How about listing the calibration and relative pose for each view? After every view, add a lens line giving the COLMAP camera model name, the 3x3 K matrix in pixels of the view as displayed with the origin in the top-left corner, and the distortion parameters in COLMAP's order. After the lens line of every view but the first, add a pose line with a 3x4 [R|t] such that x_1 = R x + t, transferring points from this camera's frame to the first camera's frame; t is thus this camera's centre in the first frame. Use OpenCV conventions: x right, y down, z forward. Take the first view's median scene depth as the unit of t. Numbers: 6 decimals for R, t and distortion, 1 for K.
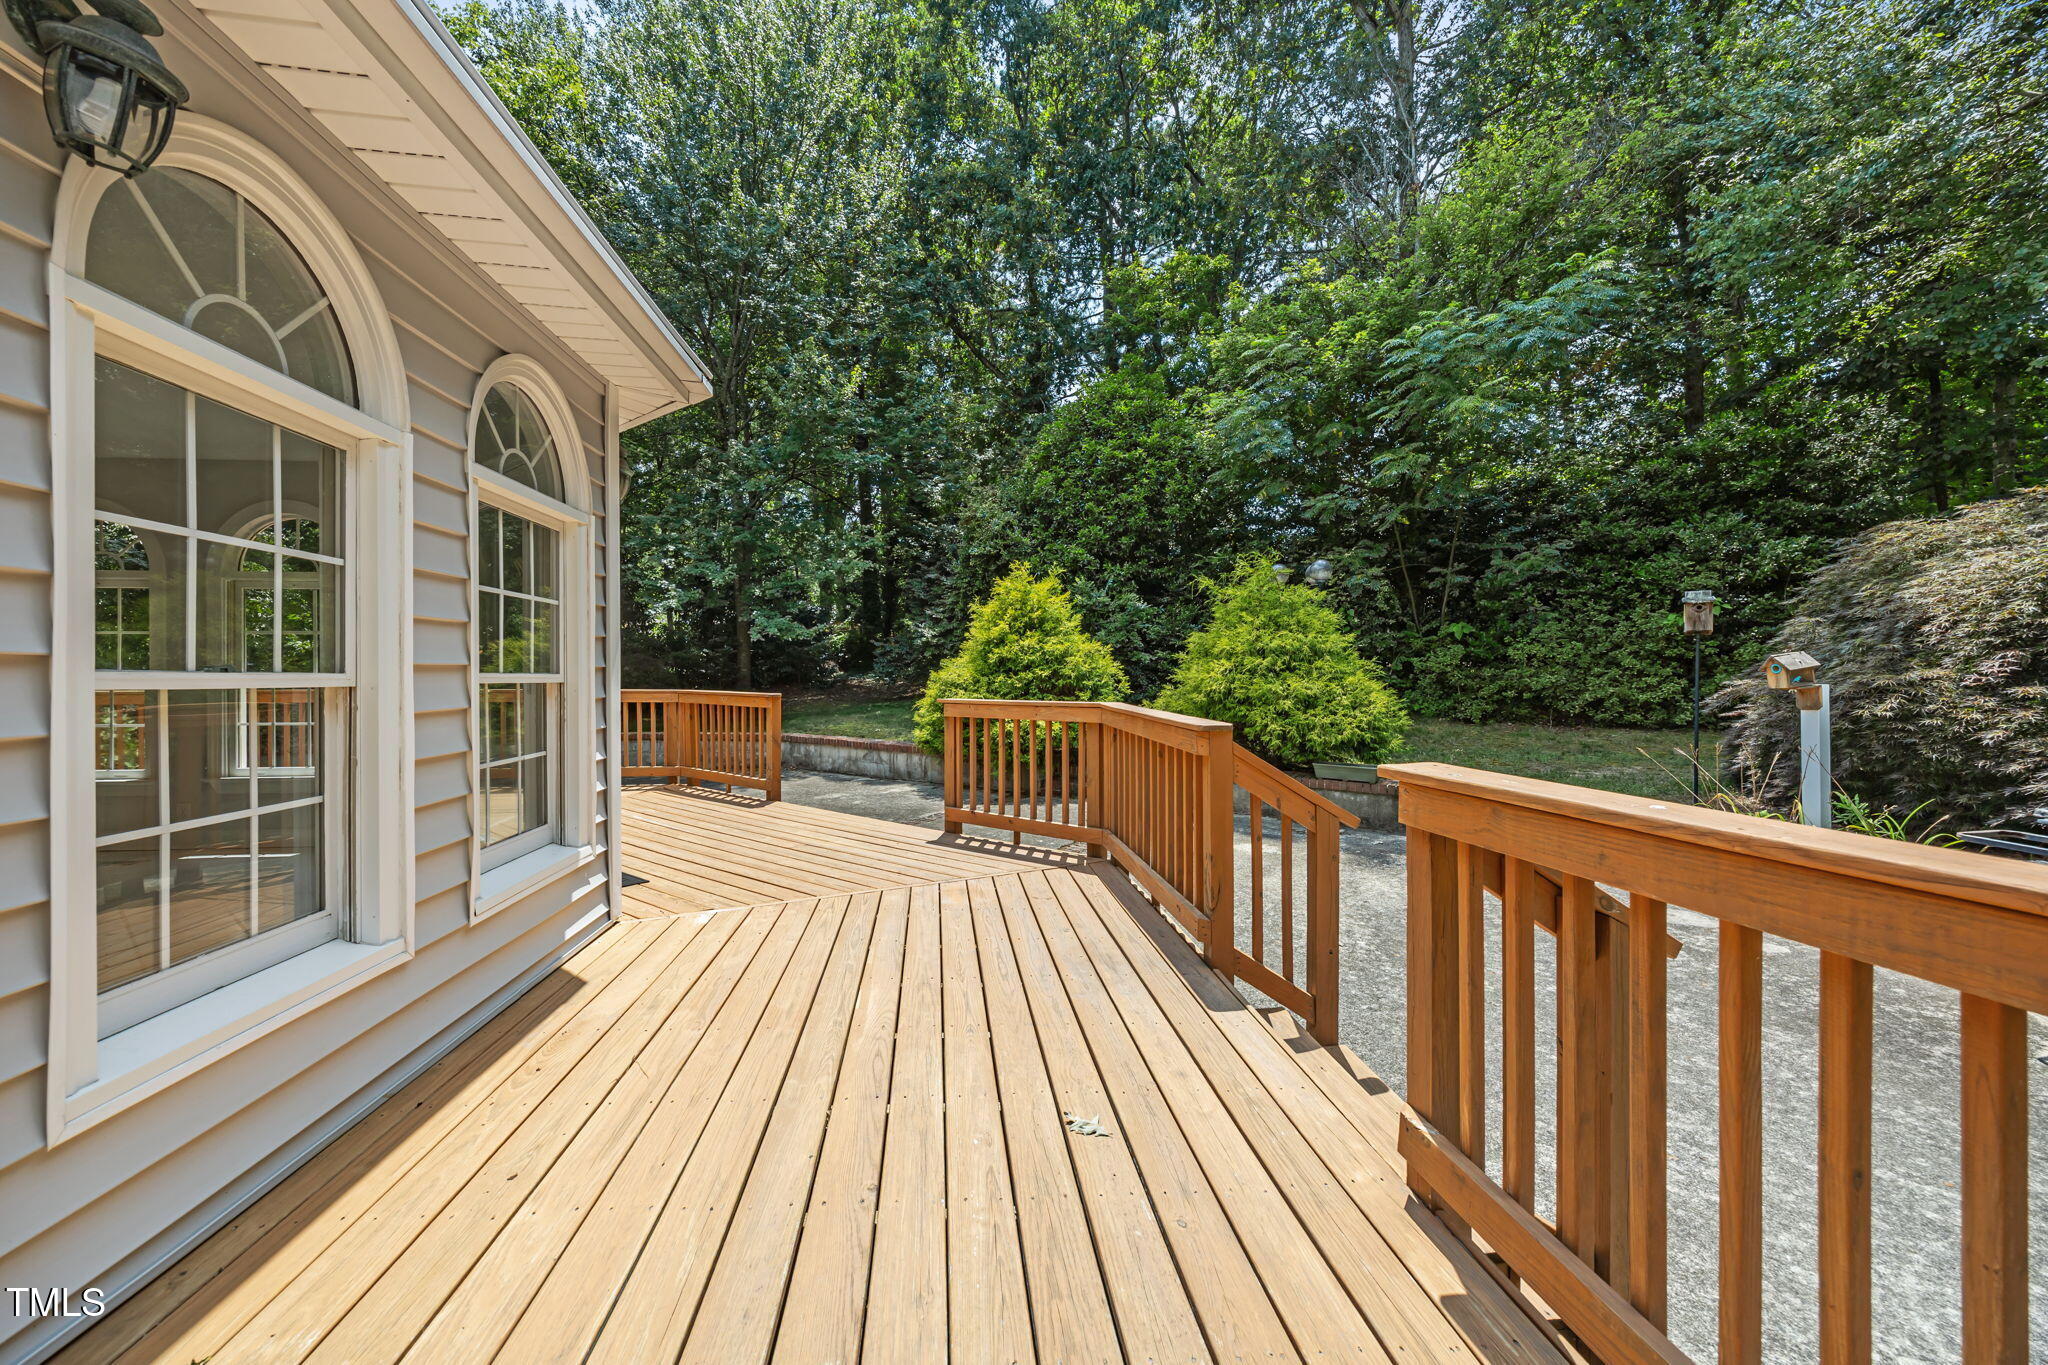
lens RADIAL K [[754.6, 0, 1030.0], [0, 754.6, 686.3], [0, 0, 1]] dist [-0.006392, 0.000213]
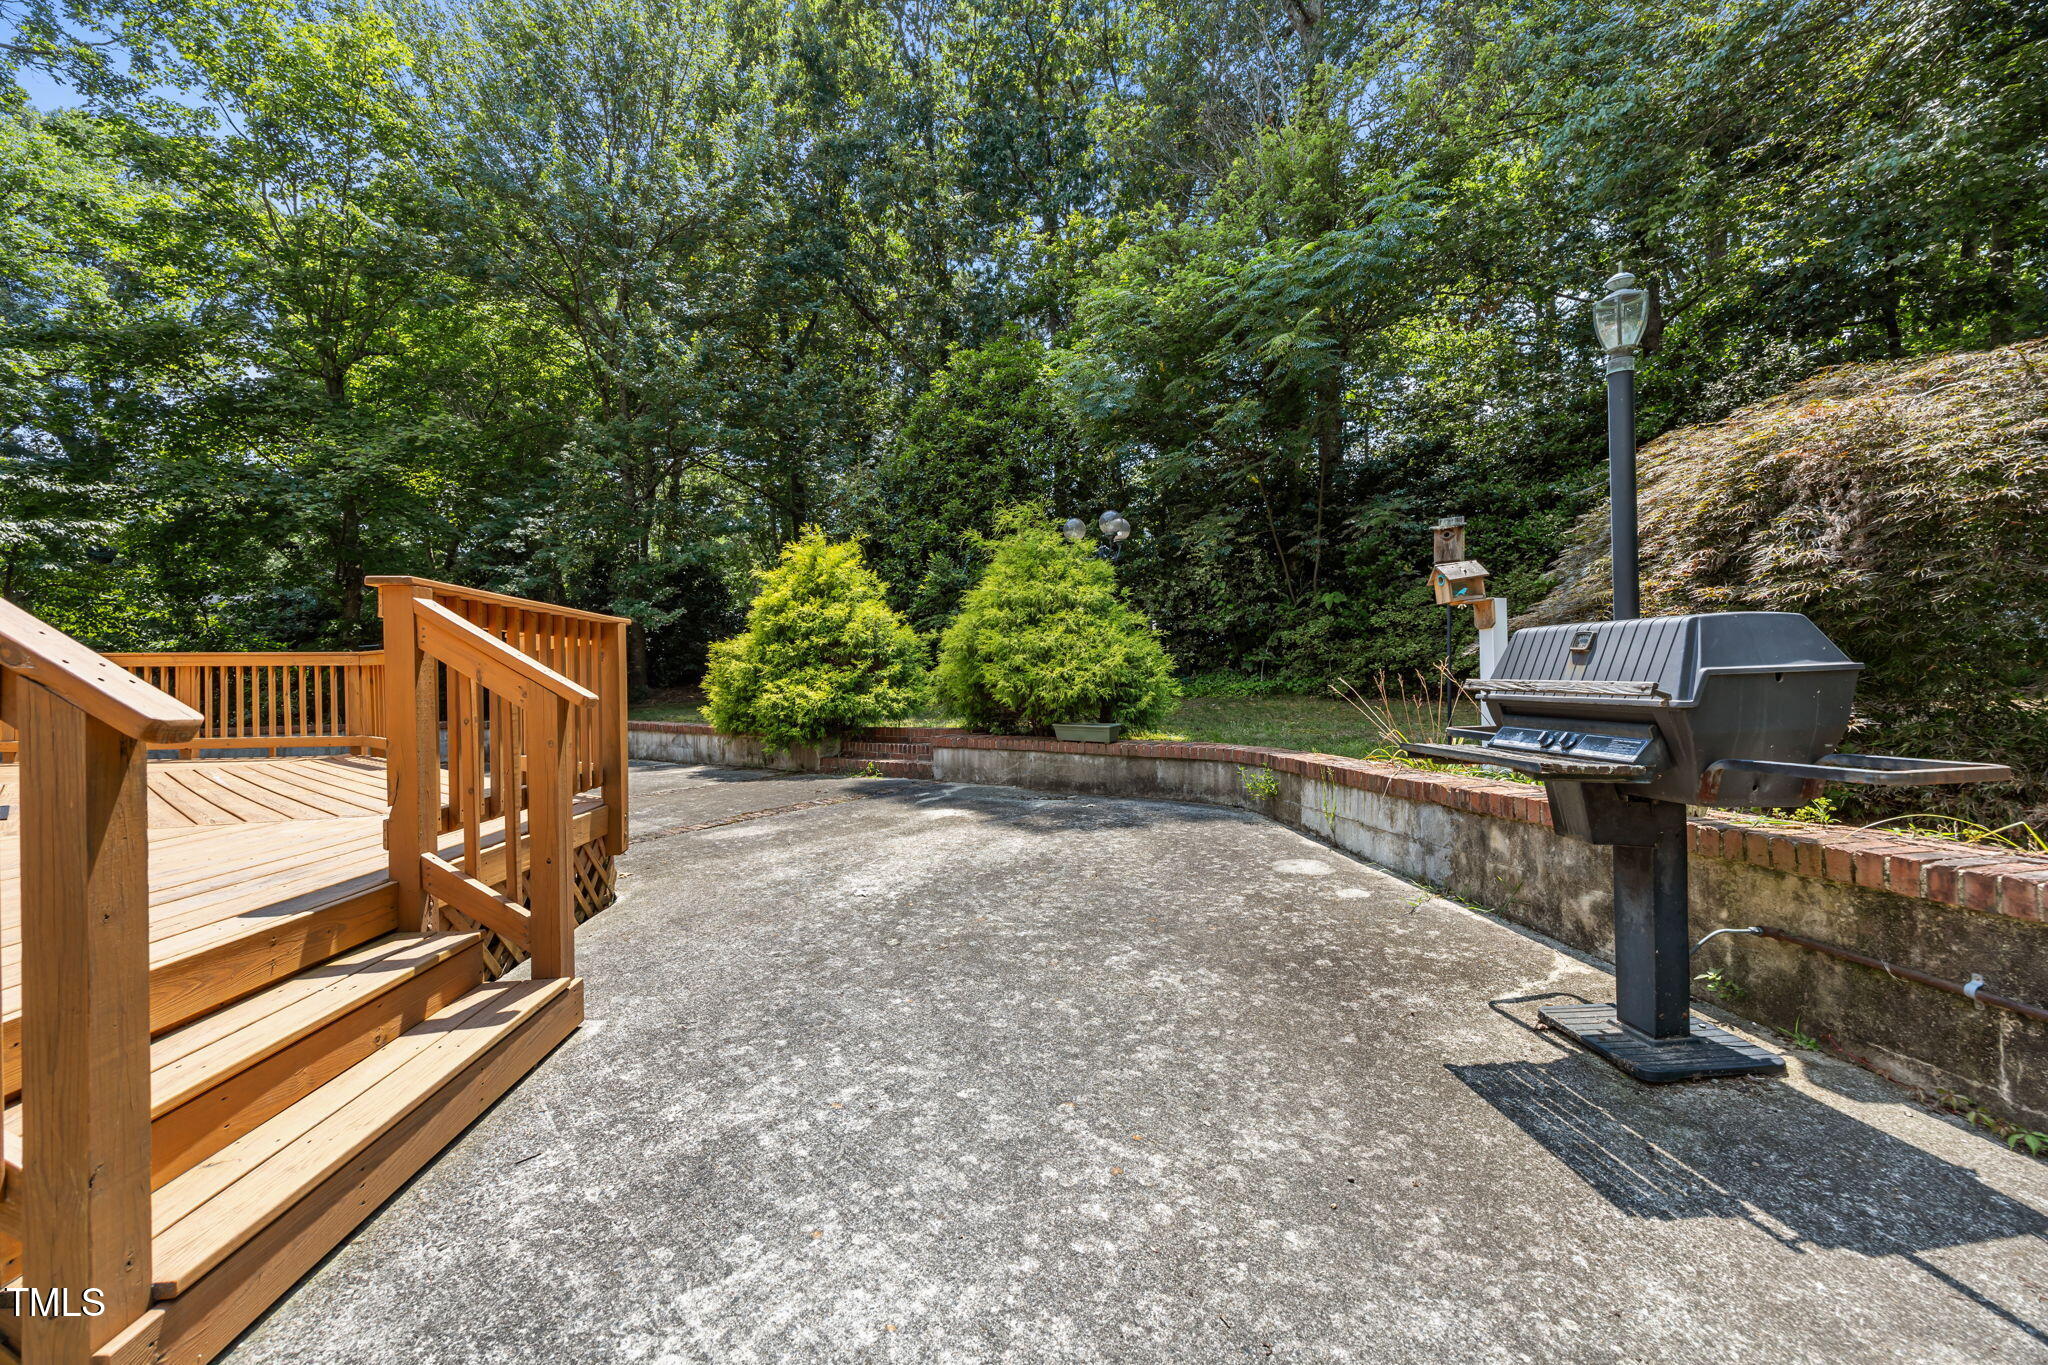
lens RADIAL K [[779.2, 0, 1016.1], [0, 779.2, 688.8], [0, 0, 1]] dist [0.002189, -0.000093]
pose [[0.999712, -0.012325, -0.020586, 0.313240], [0.012080, 0.999855, -0.011981, 0.062796], [0.020731, 0.011729, 0.999716, 0.059527]]
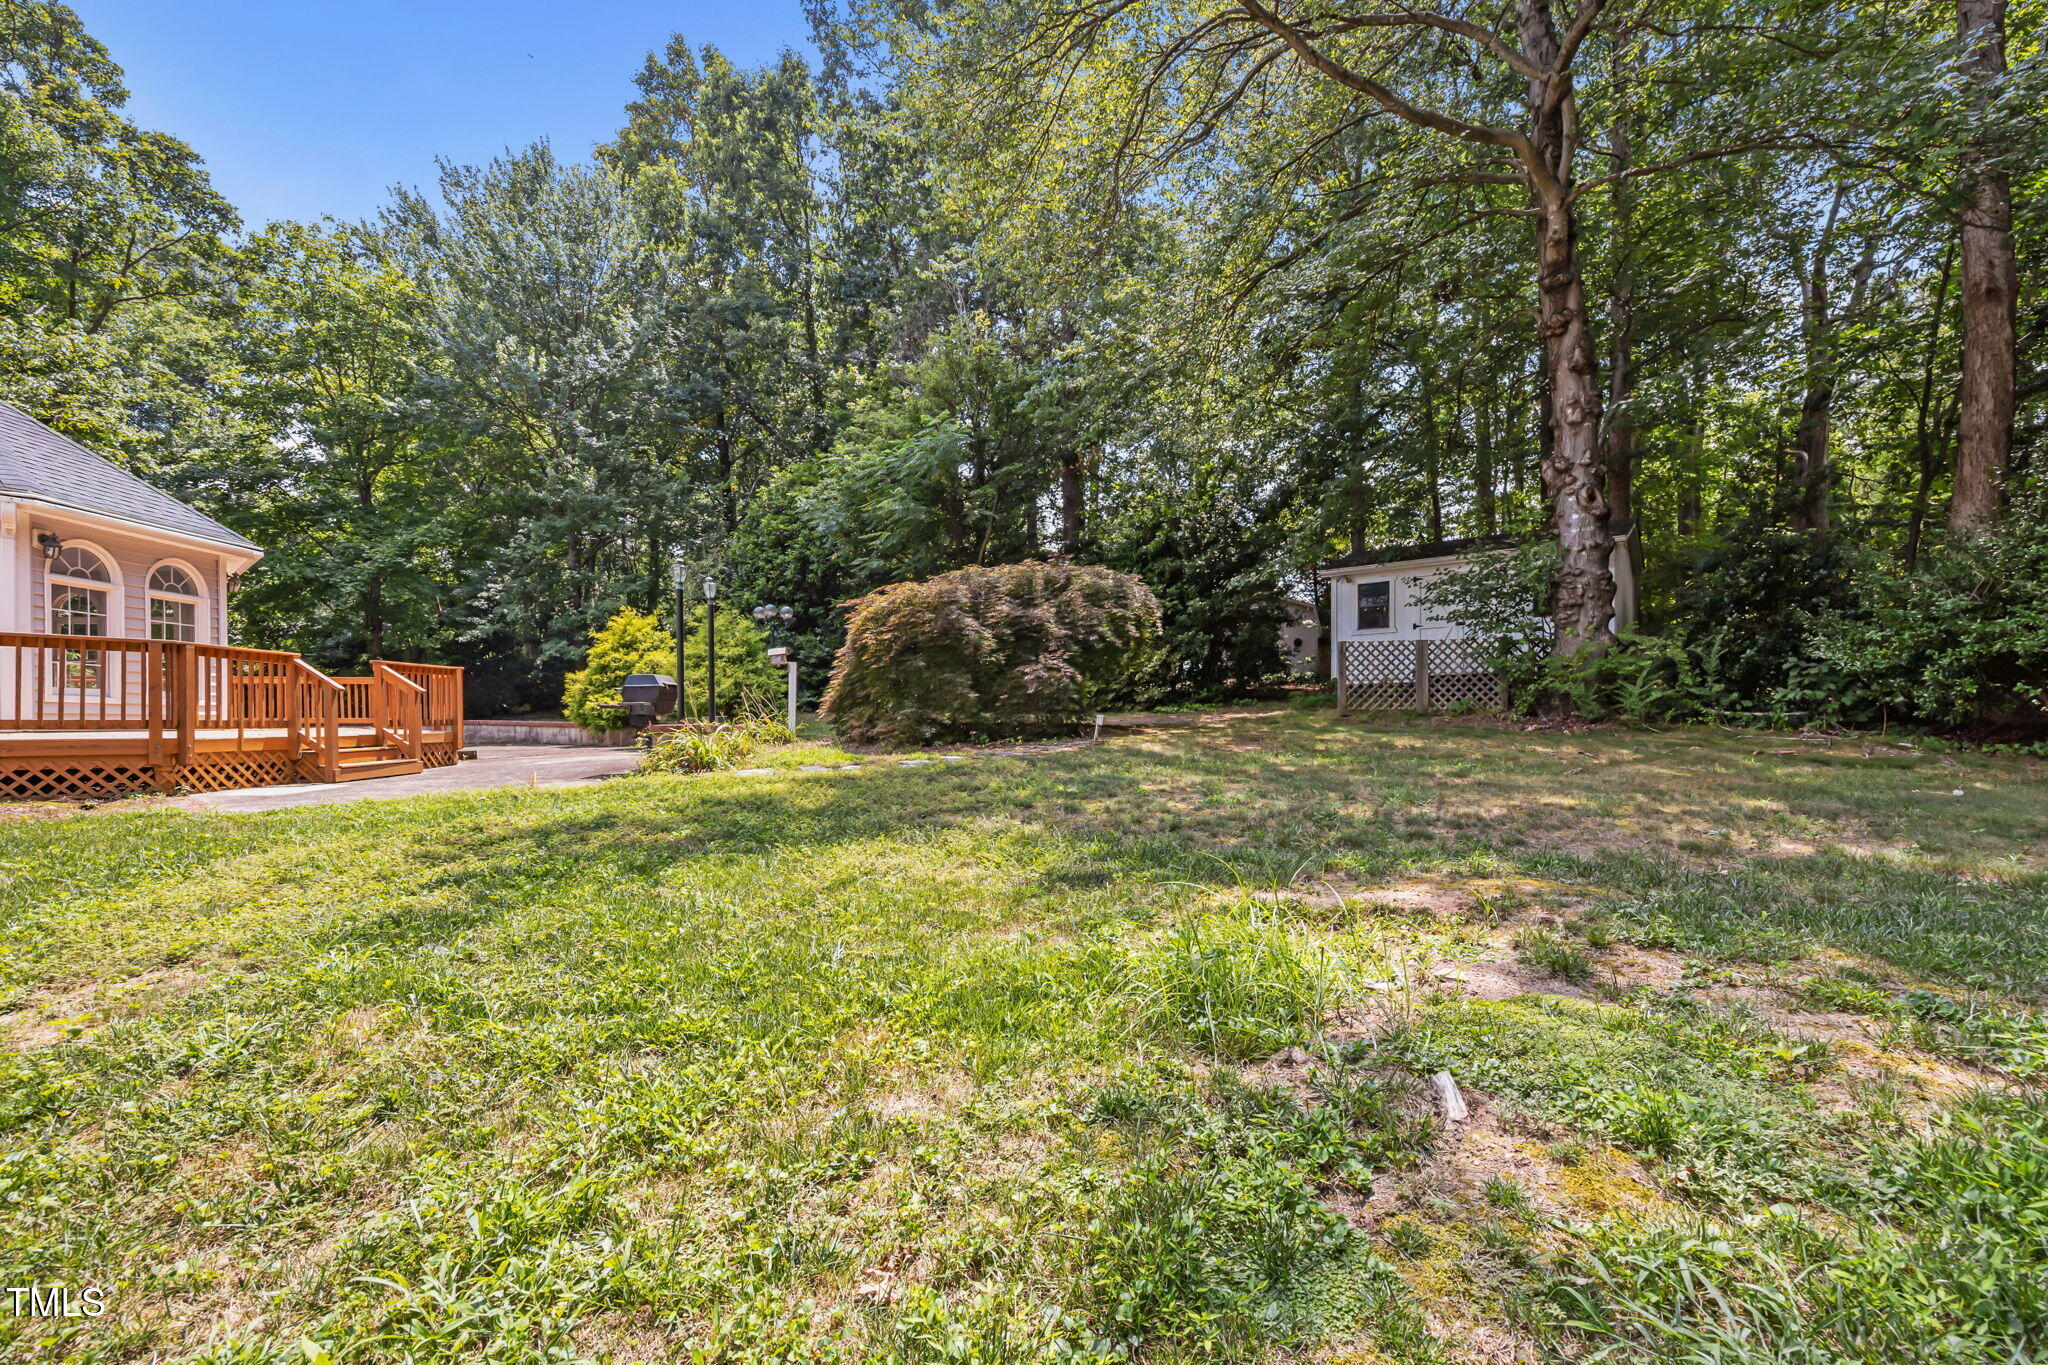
lens RADIAL K [[779.2, 0, 975.1], [0, 779.2, 728.2], [0, 0, 1]] dist [0.002189, -0.000093]
pose [[0.997277, 0.004597, -0.073602, 1.048677], [-0.004381, 0.999986, 0.003099, 0.107039], [0.073616, -0.002768, 0.997283, -0.748834]]
